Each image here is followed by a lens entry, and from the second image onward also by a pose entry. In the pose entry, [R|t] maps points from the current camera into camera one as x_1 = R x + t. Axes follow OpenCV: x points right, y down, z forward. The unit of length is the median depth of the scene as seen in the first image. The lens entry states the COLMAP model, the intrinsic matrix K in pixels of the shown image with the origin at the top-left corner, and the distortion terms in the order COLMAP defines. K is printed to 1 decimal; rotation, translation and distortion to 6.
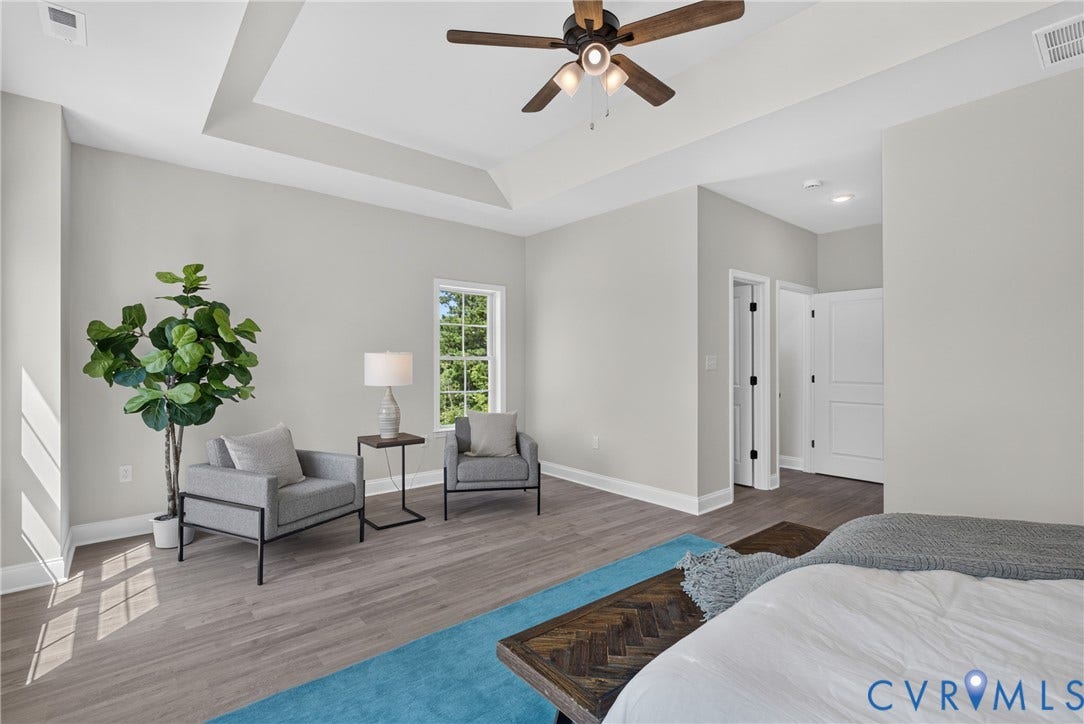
lens RADIAL K [[497.2, 0, 545.2], [0, 497.2, 363.7], [0, 0, 1]] dist [0.000119, 0.000350]
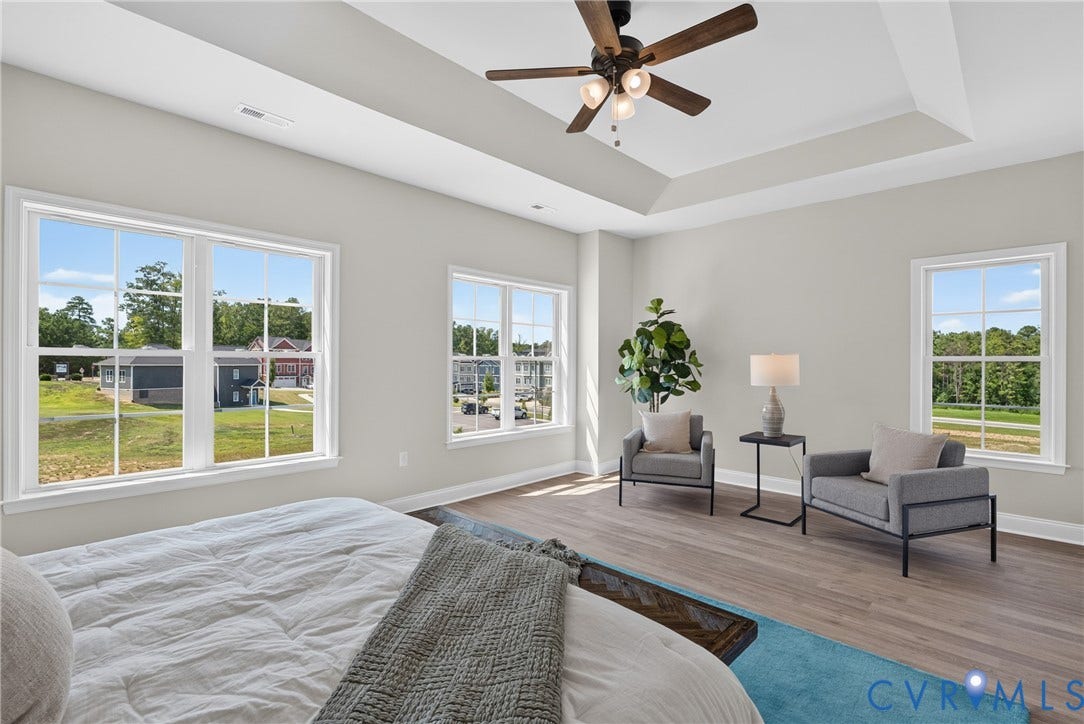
lens RADIAL K [[497.2, 0, 545.2], [0, 497.2, 363.7], [0, 0, 1]] dist [0.000119, 0.000350]
pose [[0.108915, 0.002120, -0.994049, 0.792299], [-0.007965, 0.999967, 0.001260, -0.000135], [0.994019, 0.007780, 0.108928, 0.497785]]
